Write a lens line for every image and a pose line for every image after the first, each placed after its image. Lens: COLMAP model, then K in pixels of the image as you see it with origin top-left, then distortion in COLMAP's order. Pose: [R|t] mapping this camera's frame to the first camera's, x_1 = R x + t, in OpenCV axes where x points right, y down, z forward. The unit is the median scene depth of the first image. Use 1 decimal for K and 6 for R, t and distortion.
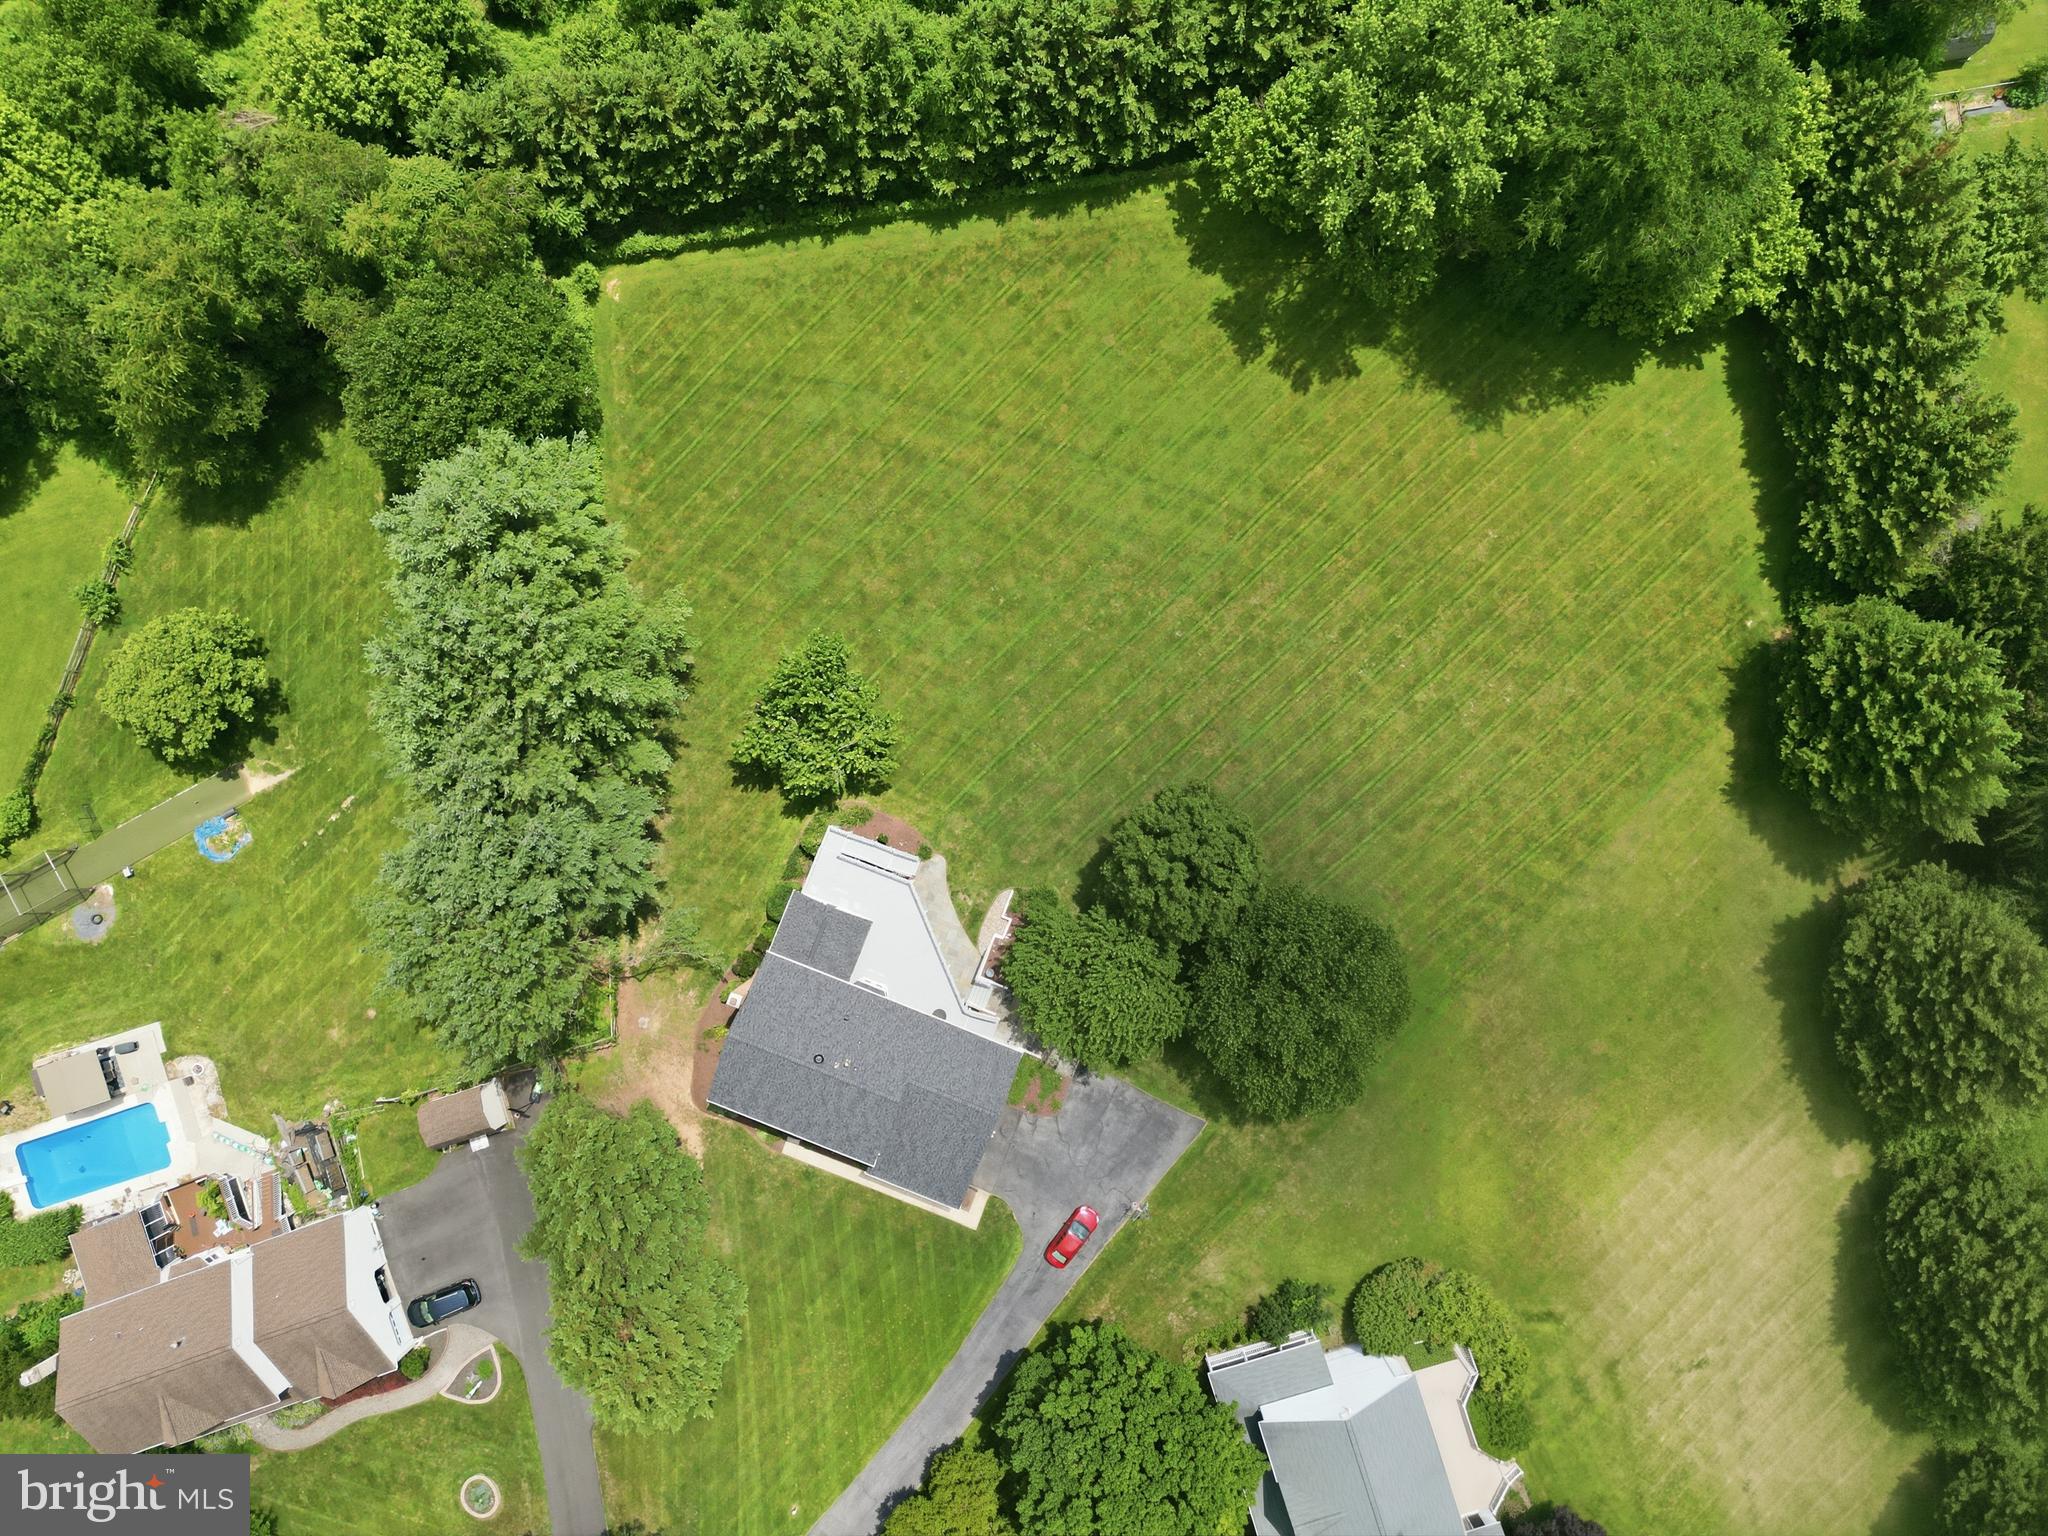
lens RADIAL K [[1417.2, 0, 1019.1], [0, 1417.2, 766.1], [0, 0, 1]] dist [0.057623, -0.043912]
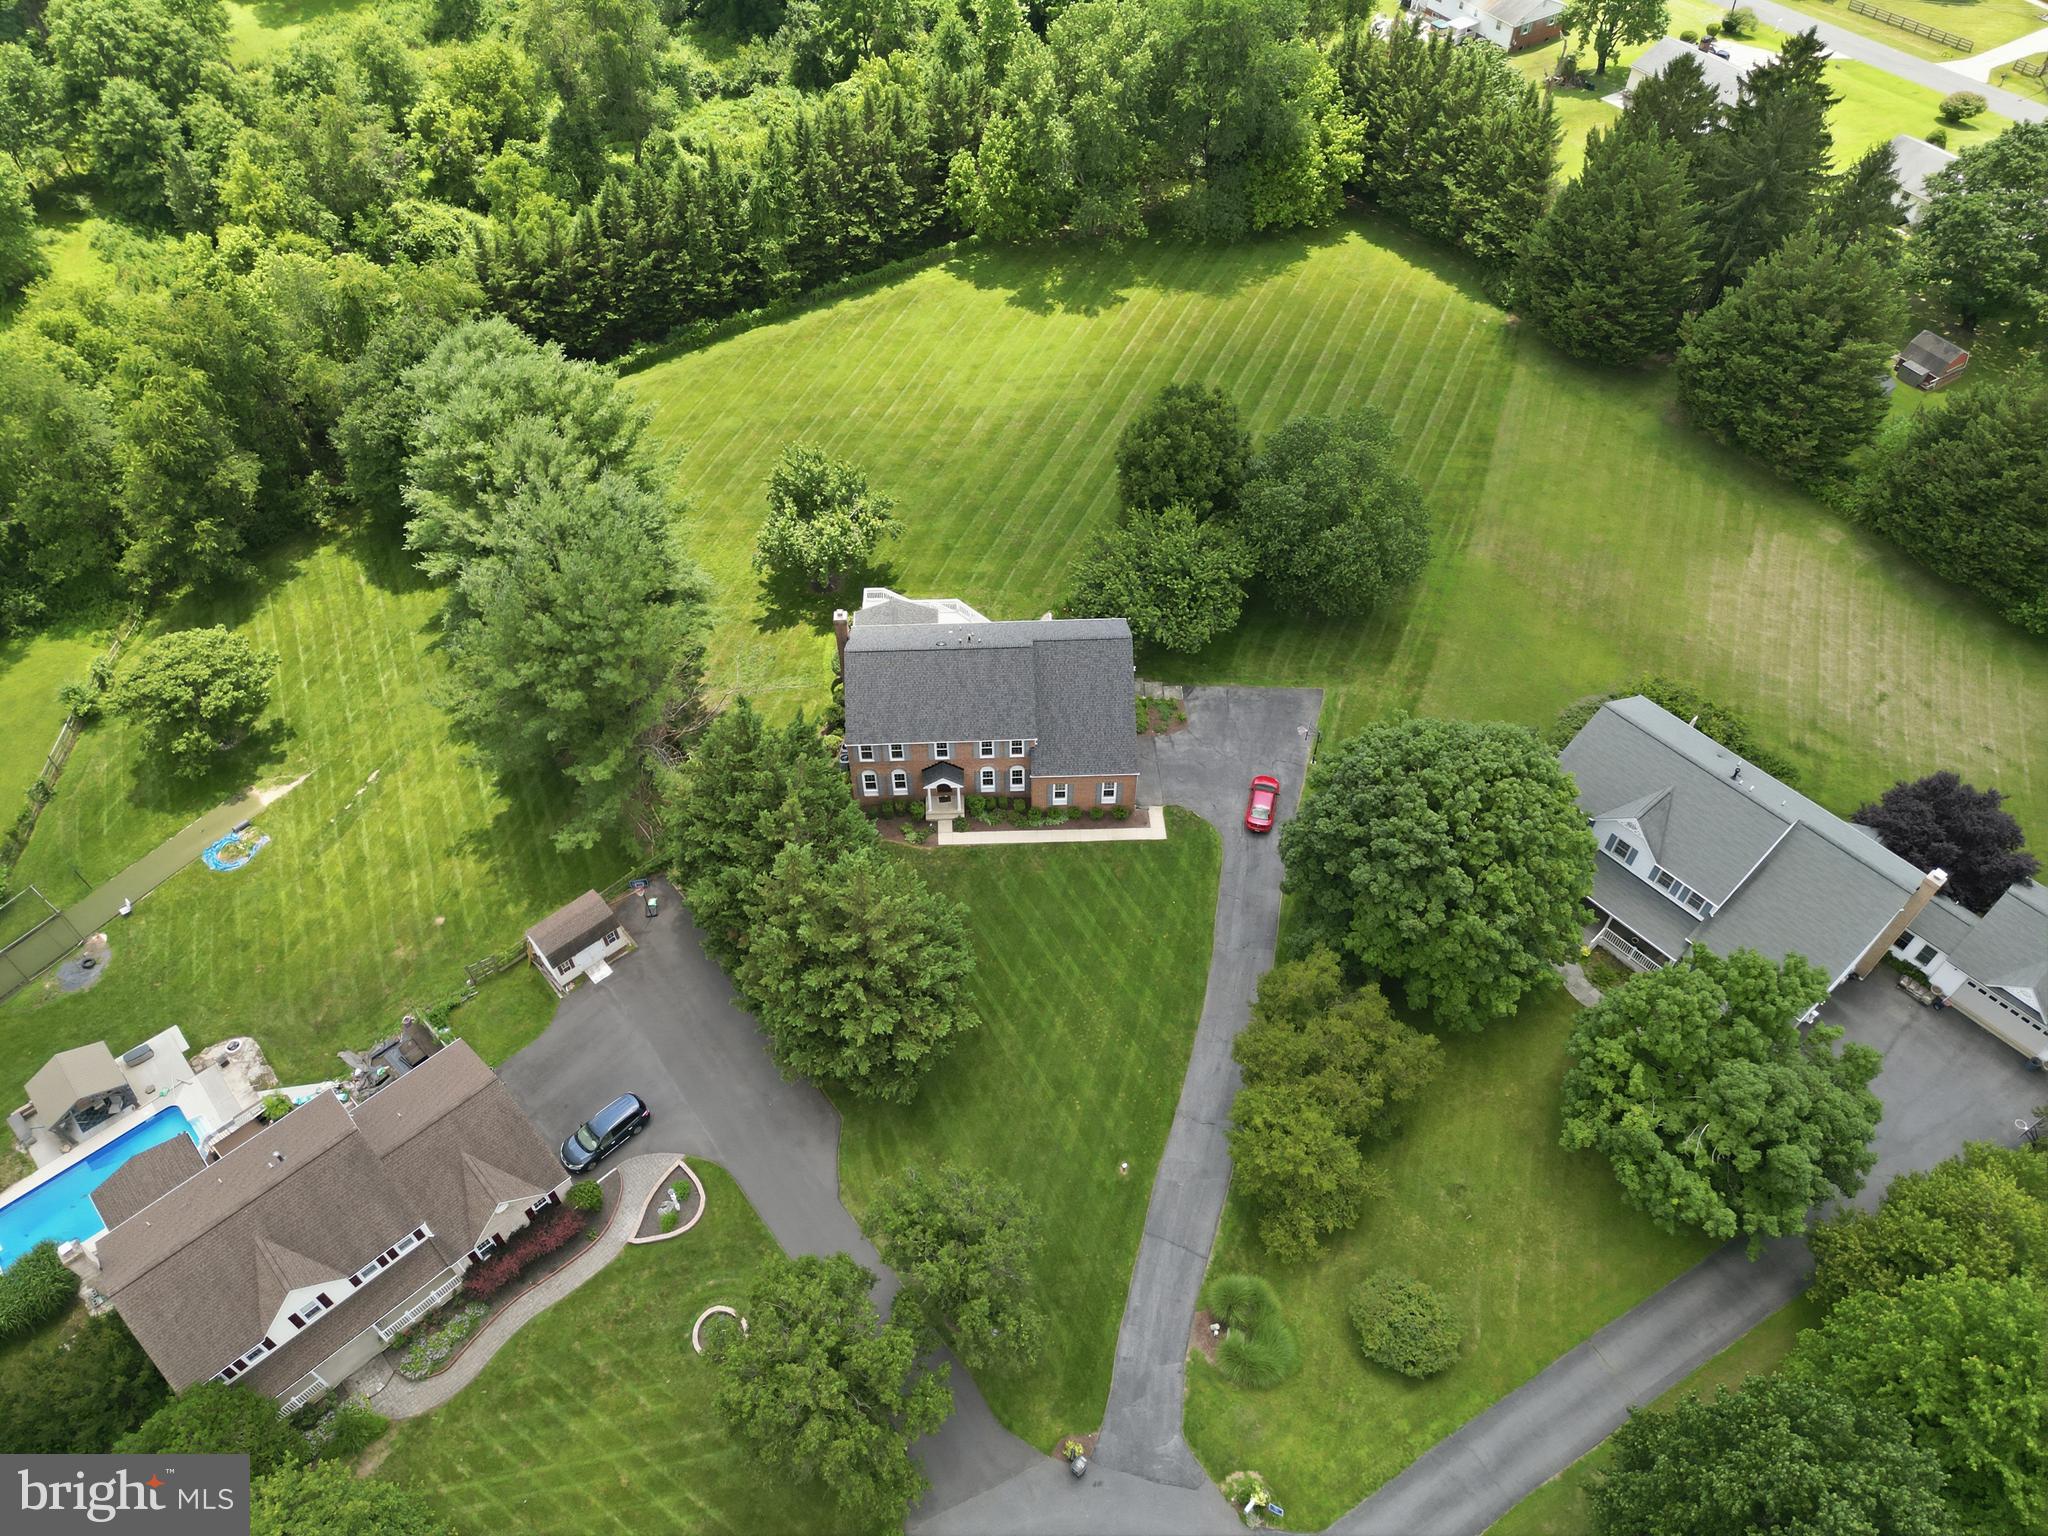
lens RADIAL K [[1417.2, 0, 1019.1], [0, 1417.2, 766.1], [0, 0, 1]] dist [0.057623, -0.043912]
pose [[0.915719, -0.302942, 0.263978, -0.347250], [0.401685, 0.707115, -0.581925, 0.793668], [-0.010373, 0.638916, 0.769206, 0.279717]]
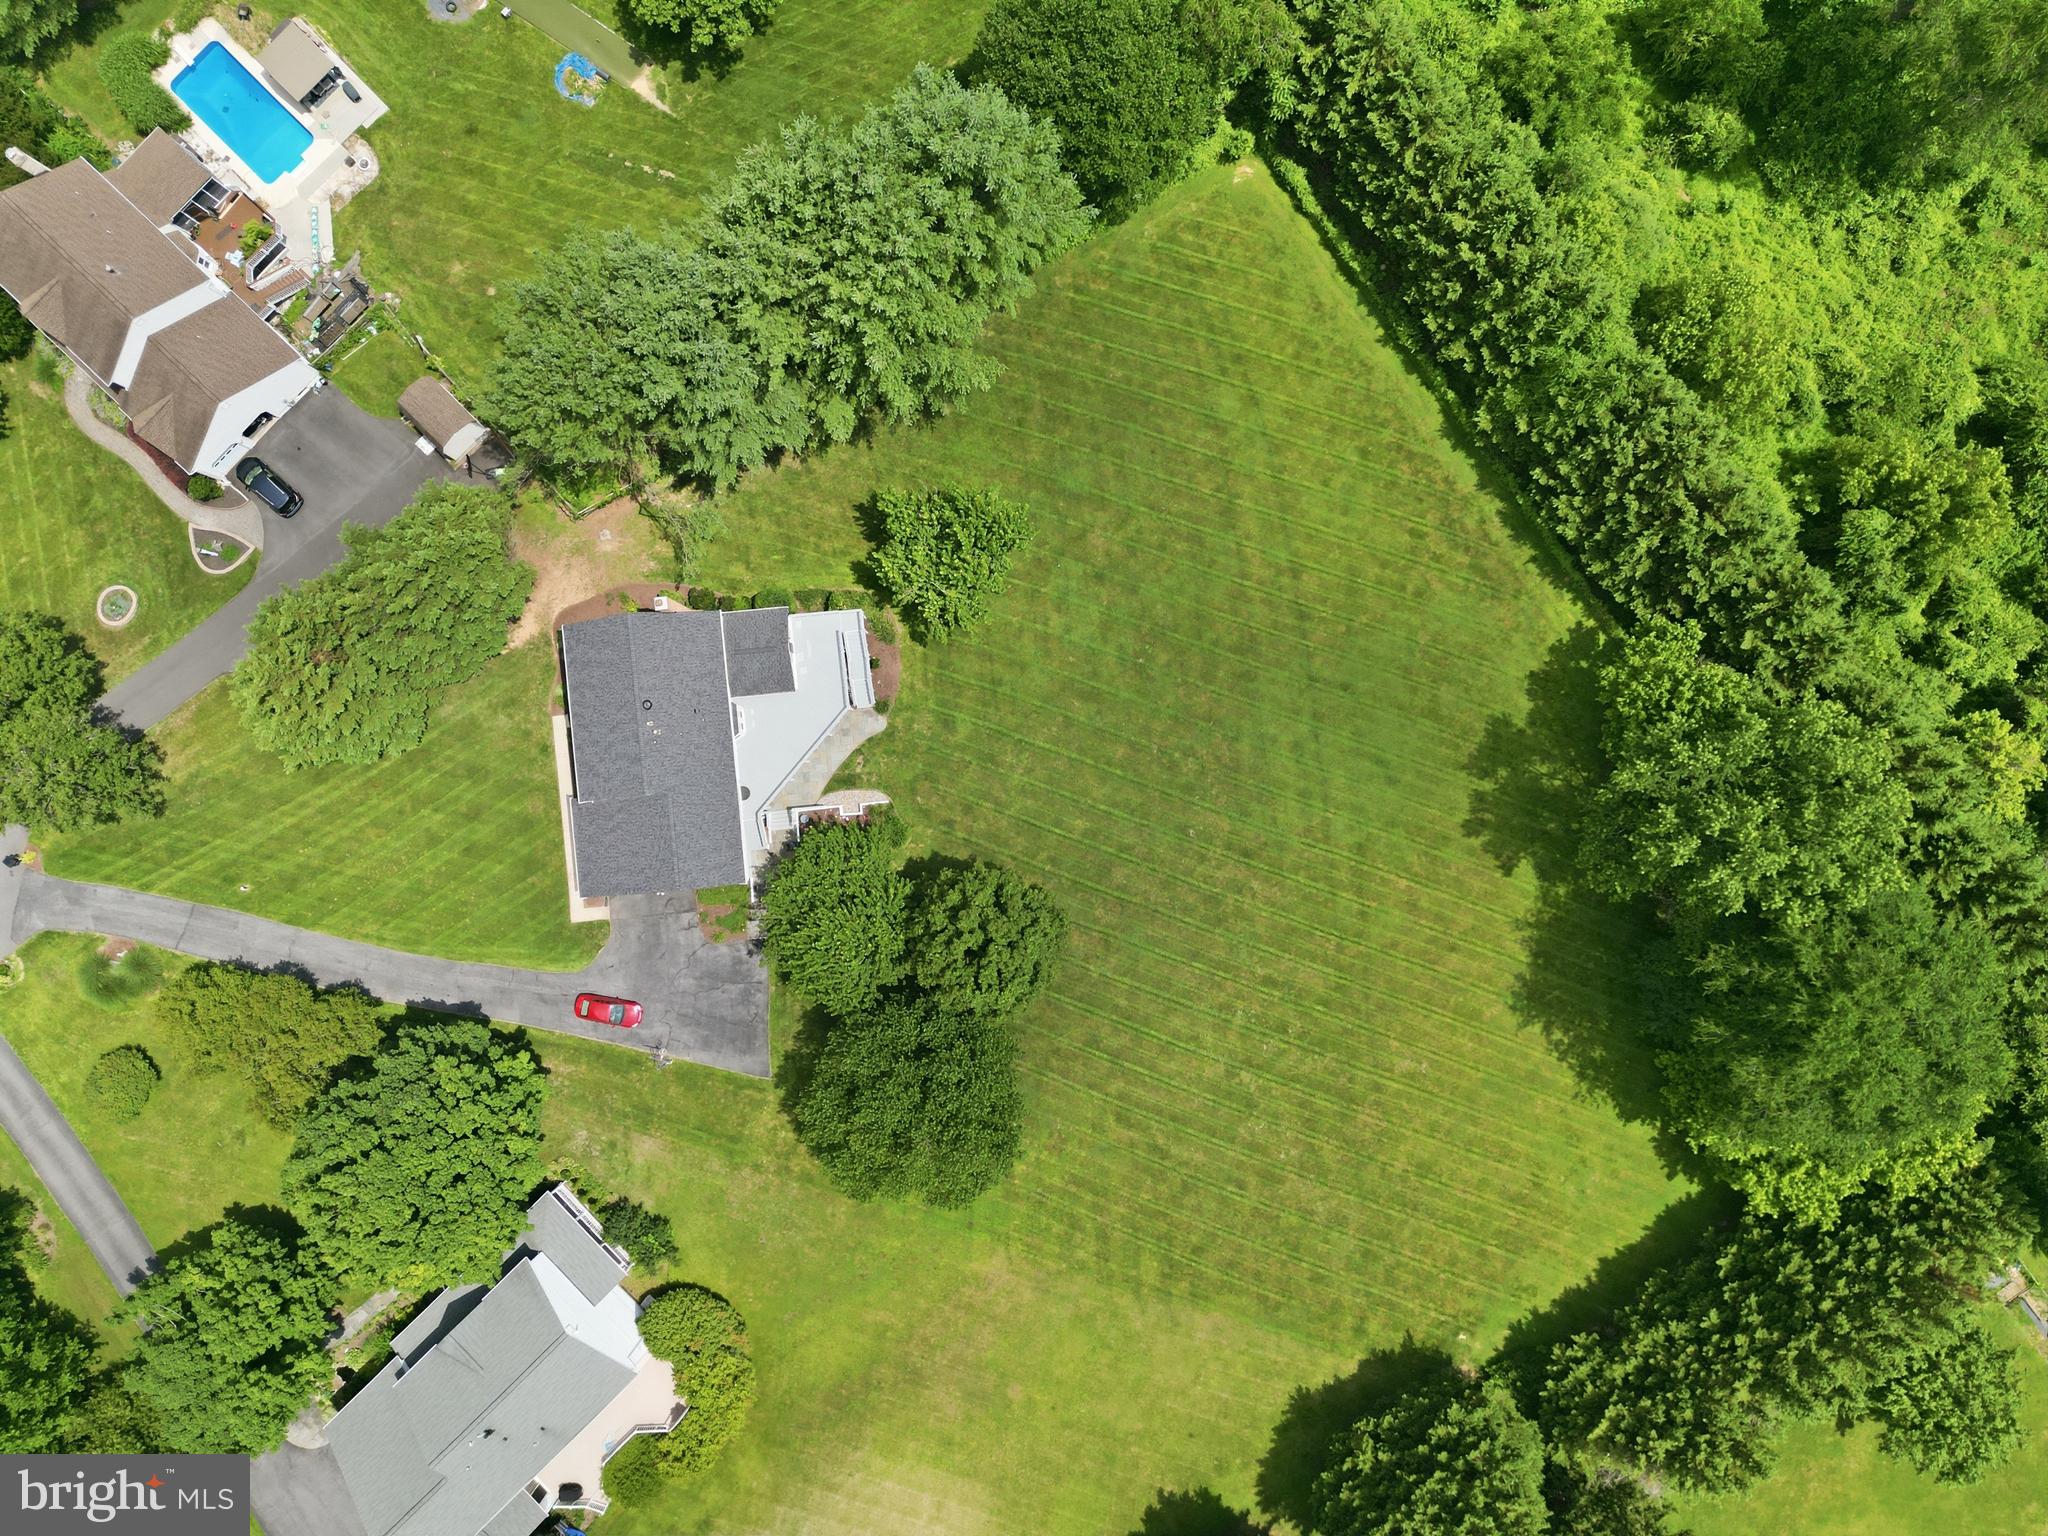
lens RADIAL K [[1417.2, 0, 1019.1], [0, 1417.2, 766.1], [0, 0, 1]] dist [0.057623, -0.043912]
pose [[0.455550, 0.890179, -0.007413, 0.023359], [-0.890061, 0.455610, 0.014533, -0.021654], [0.016314, -0.000023, 0.999867, -0.003320]]
